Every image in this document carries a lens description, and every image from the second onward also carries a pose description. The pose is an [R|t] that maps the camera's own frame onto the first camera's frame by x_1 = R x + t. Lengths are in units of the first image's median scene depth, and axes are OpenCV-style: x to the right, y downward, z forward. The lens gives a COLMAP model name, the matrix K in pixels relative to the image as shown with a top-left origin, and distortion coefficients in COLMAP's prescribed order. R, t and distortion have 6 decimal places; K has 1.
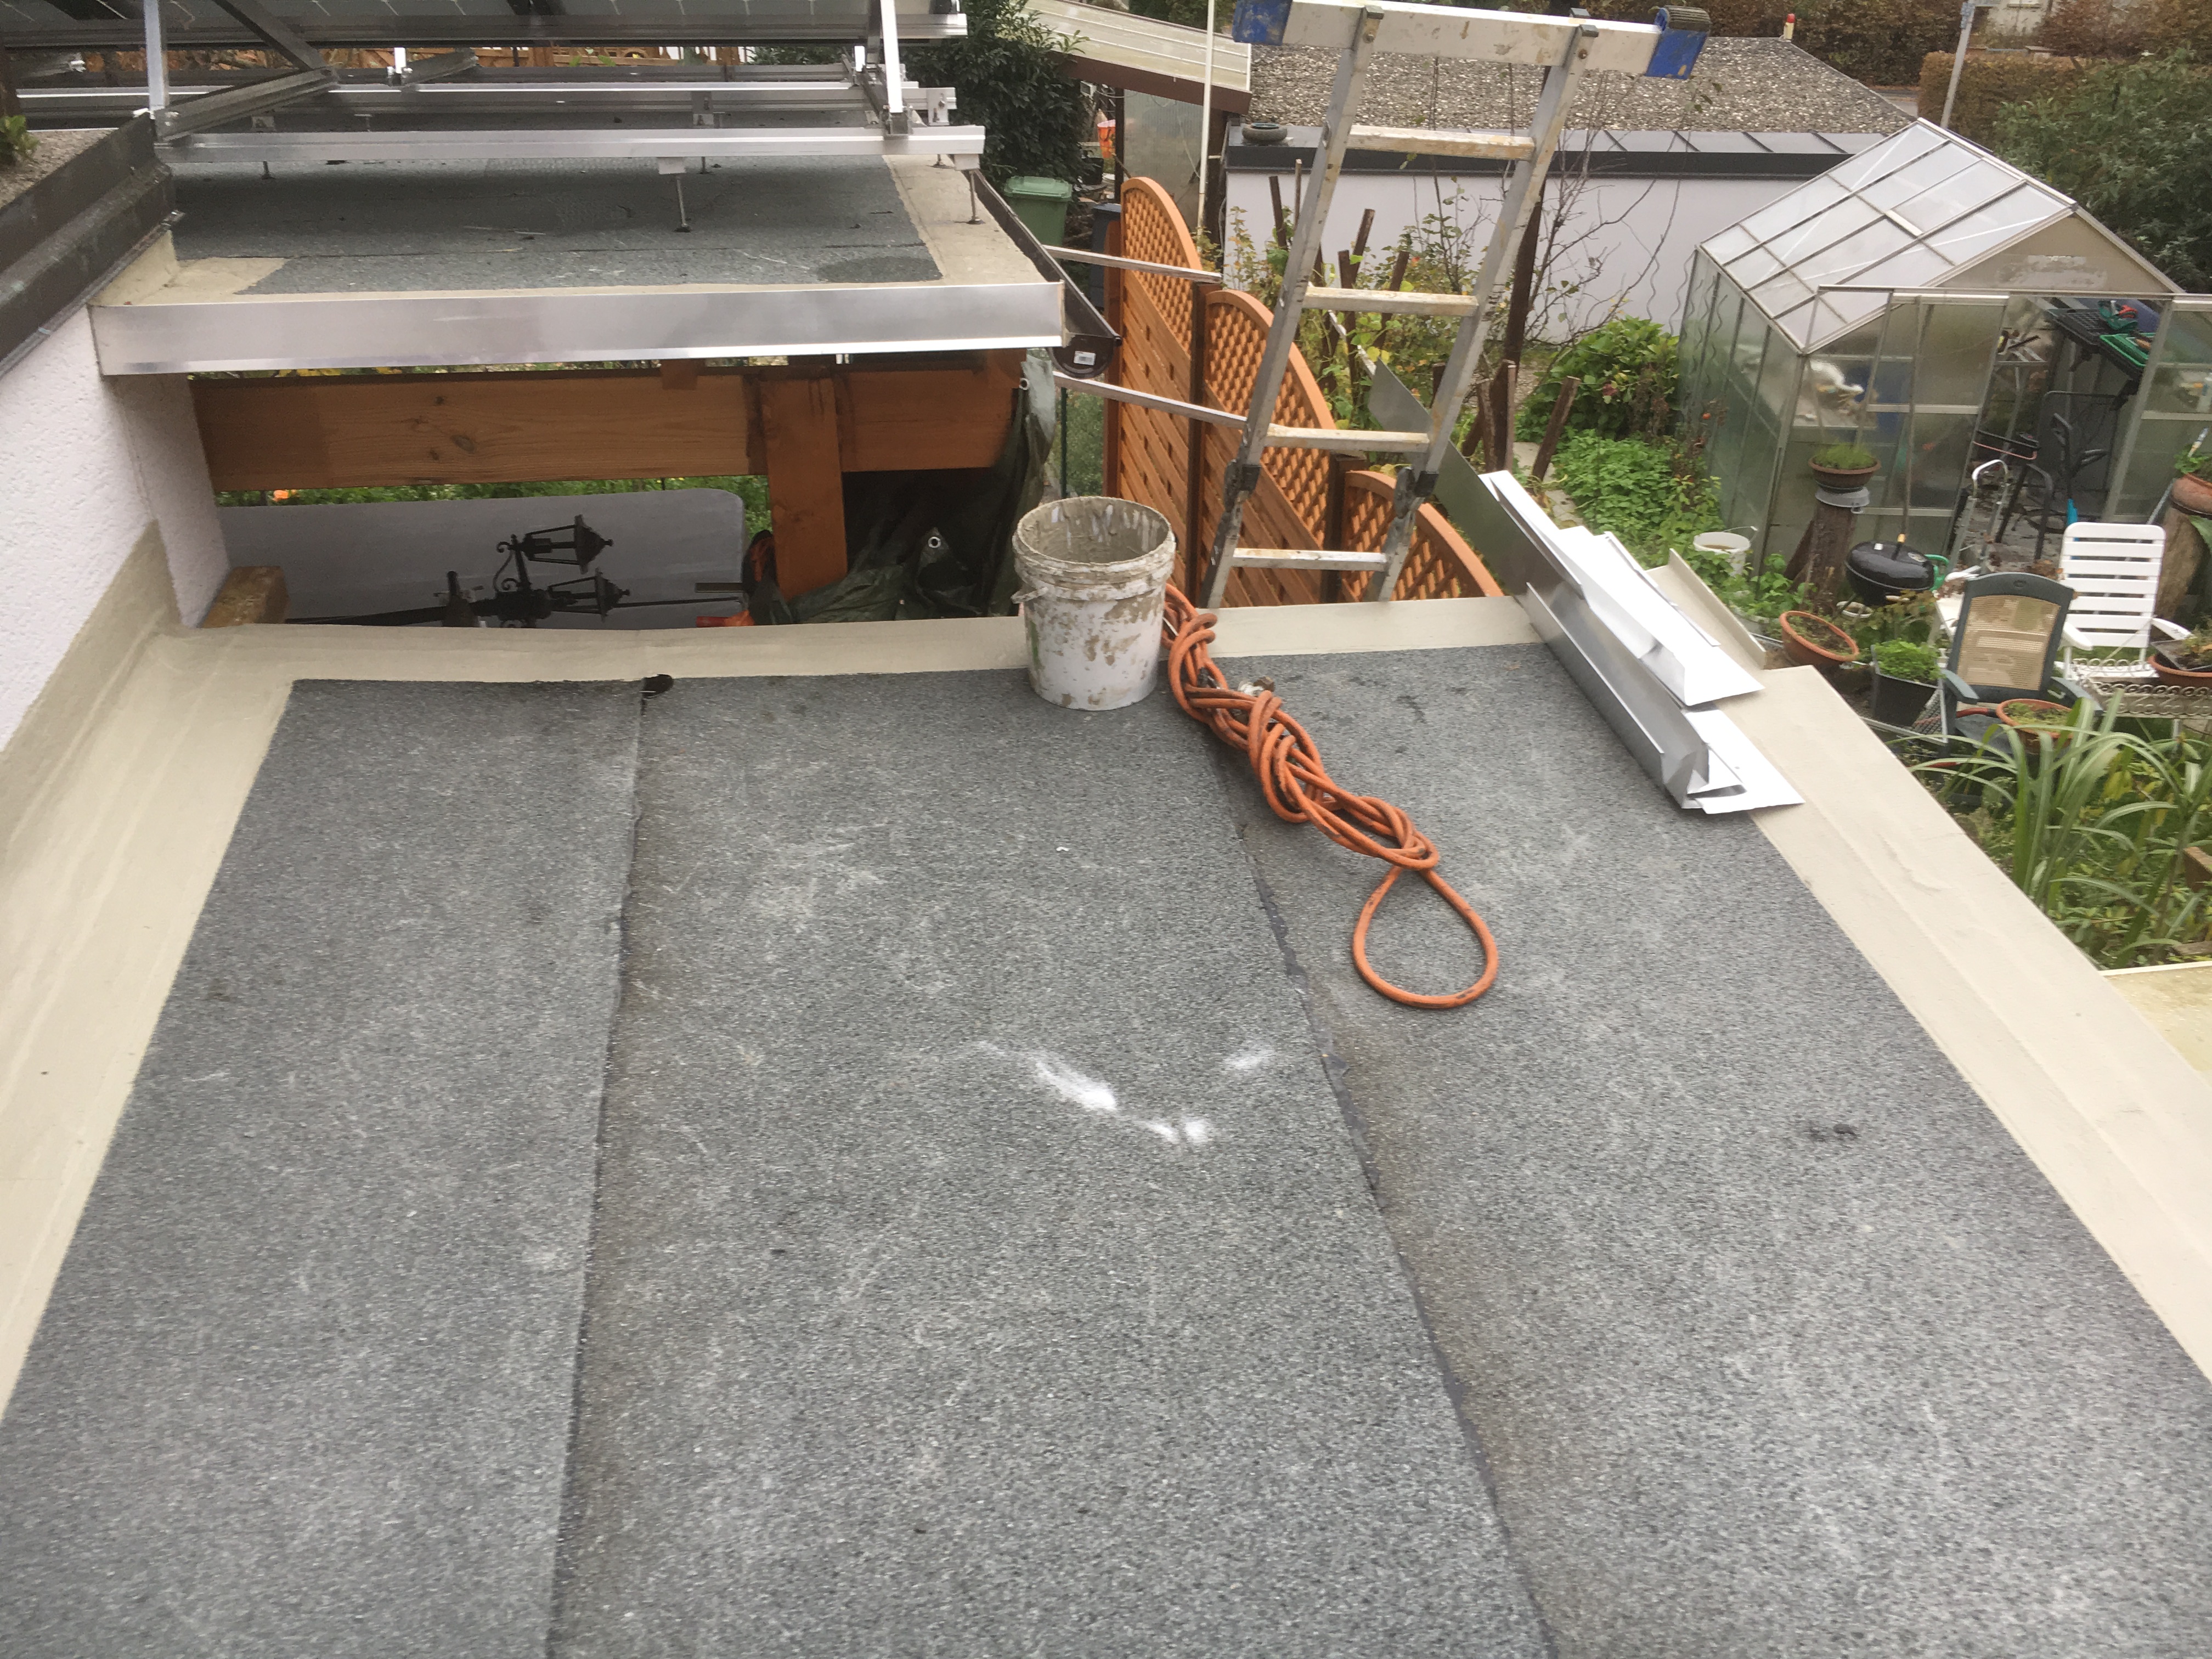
lens RADIAL K [[1887.7, 0, 1107.7], [0, 1887.7, 822.8], [0, 0, 1]] dist [0.052743, -0.063399]
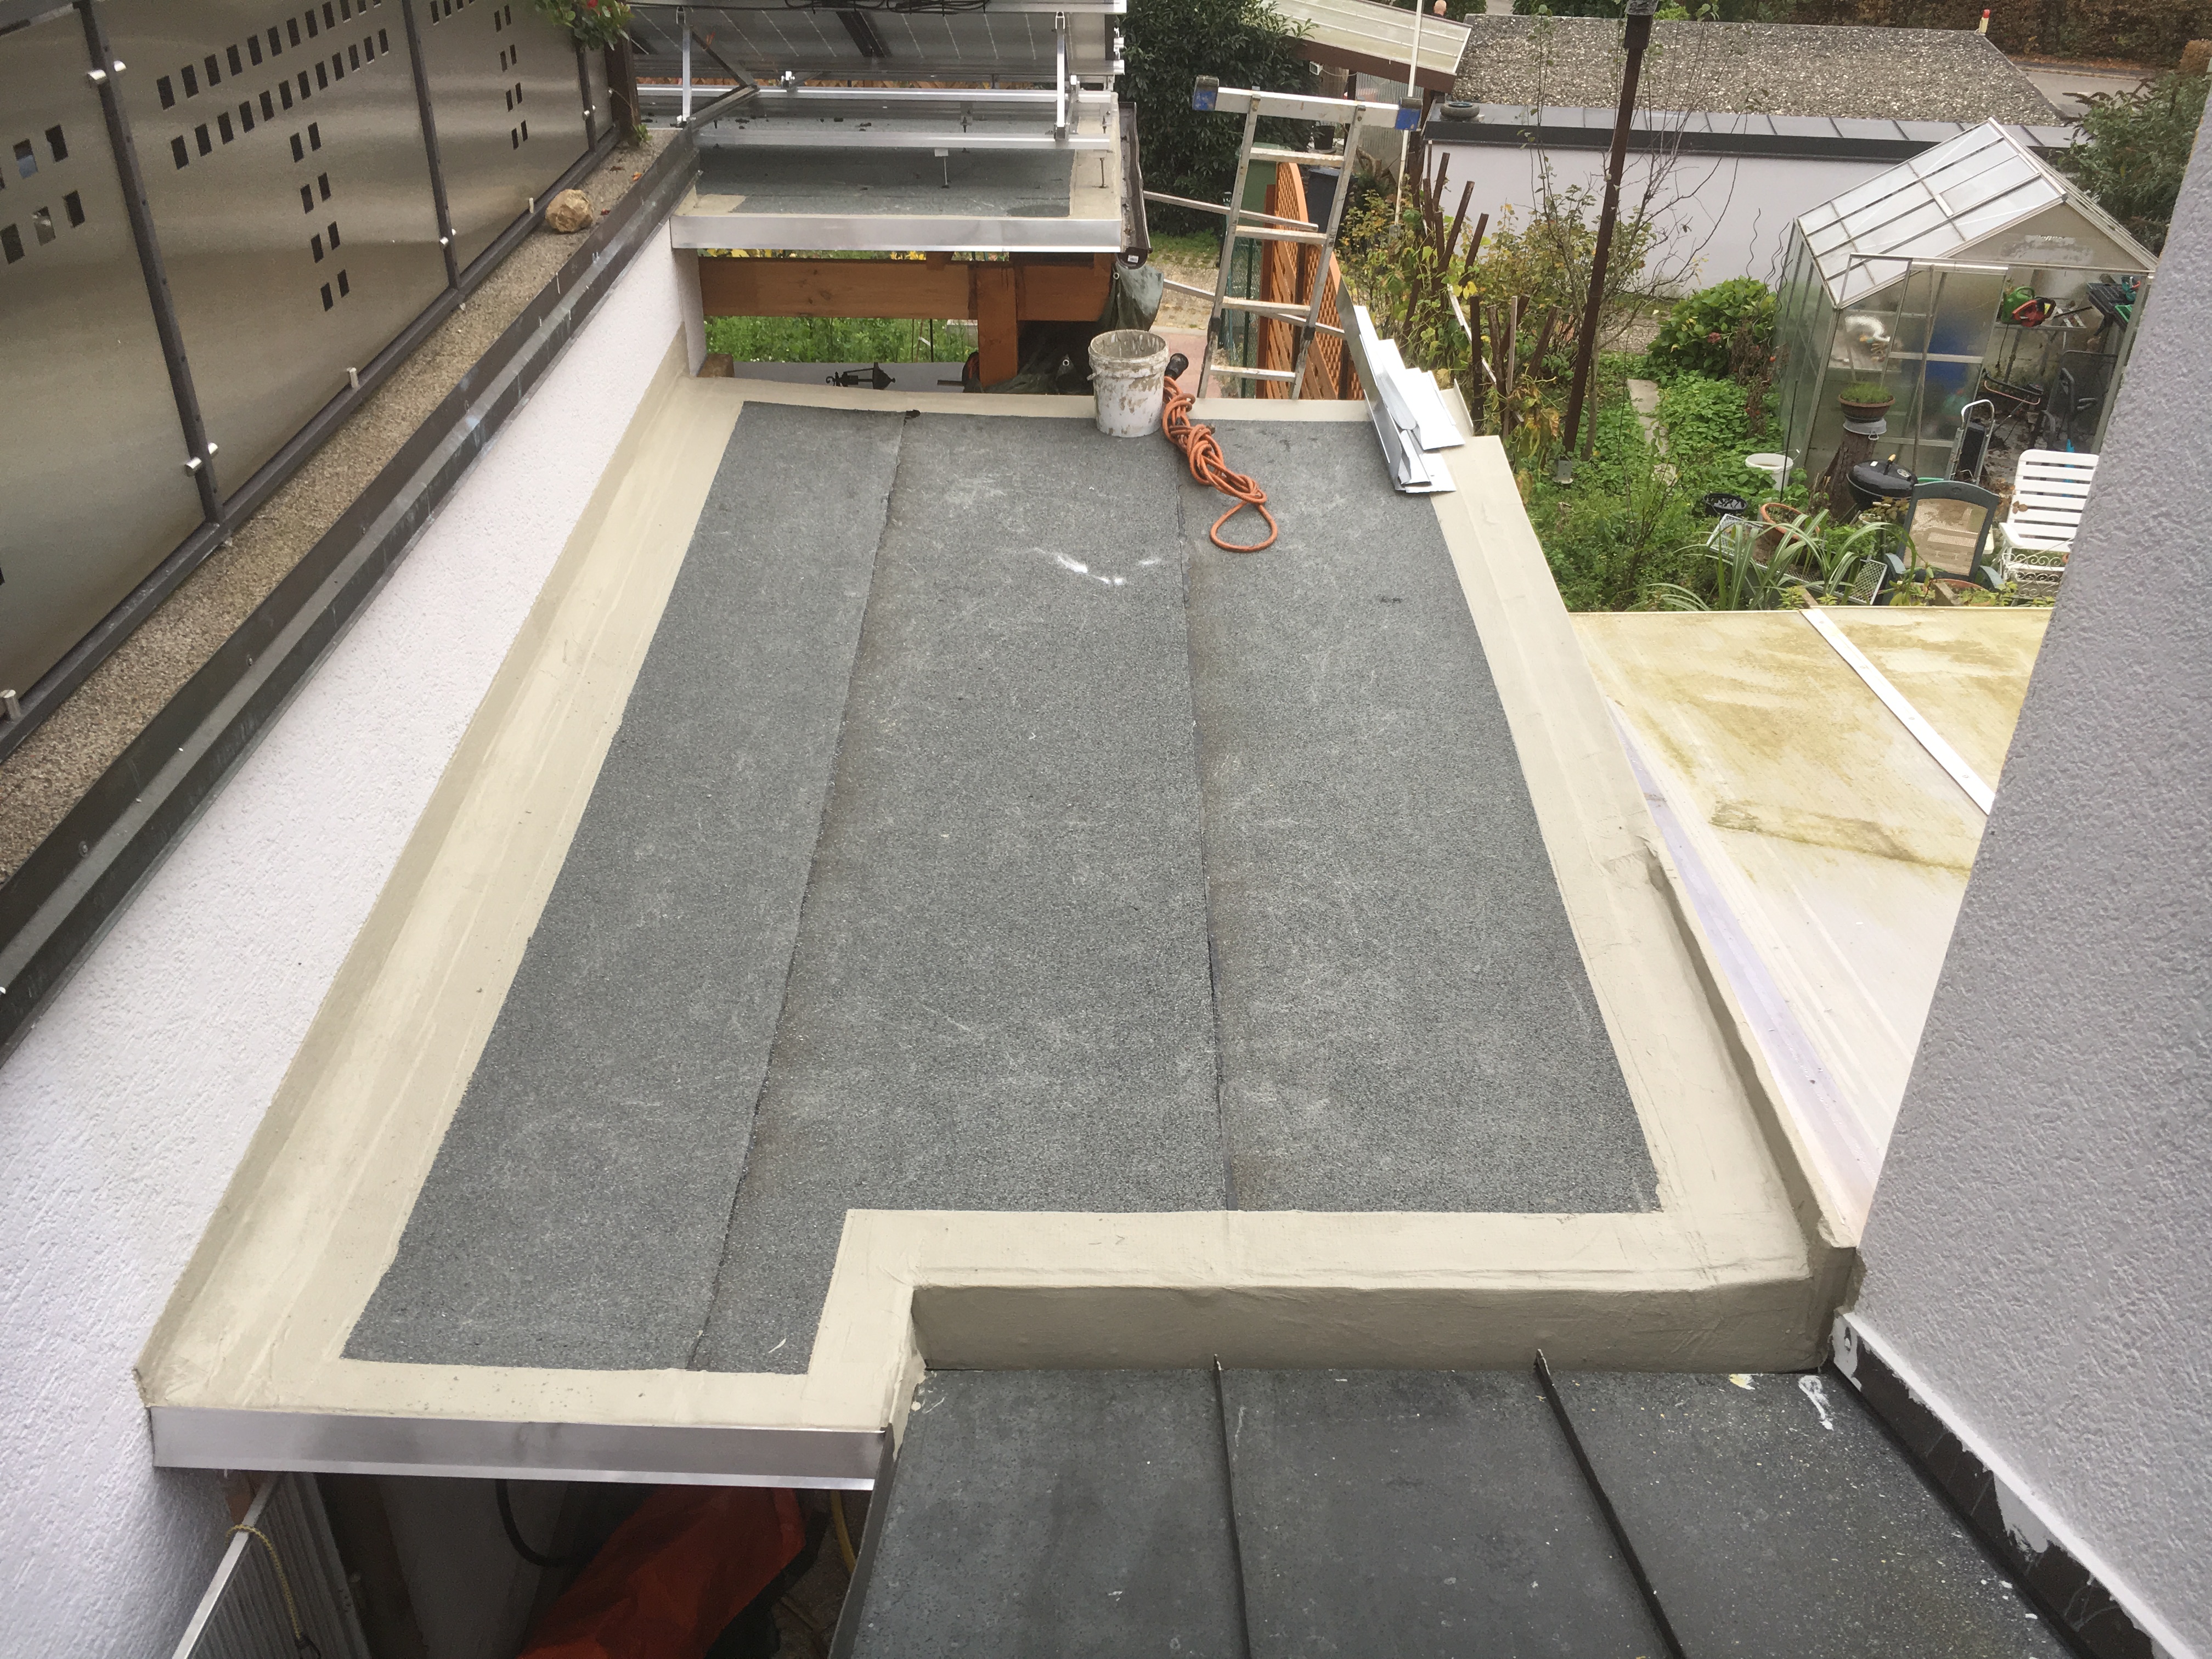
lens RADIAL K [[1887.7, 0, 1108.4], [0, 1887.7, 832.8], [0, 0, 1]] dist [0.052743, -0.063399]
pose [[0.988468, 0.076754, -0.130534, 0.263763], [-0.073205, 0.996810, 0.031785, 0.289280], [0.132557, -0.021863, 0.990934, -0.973301]]
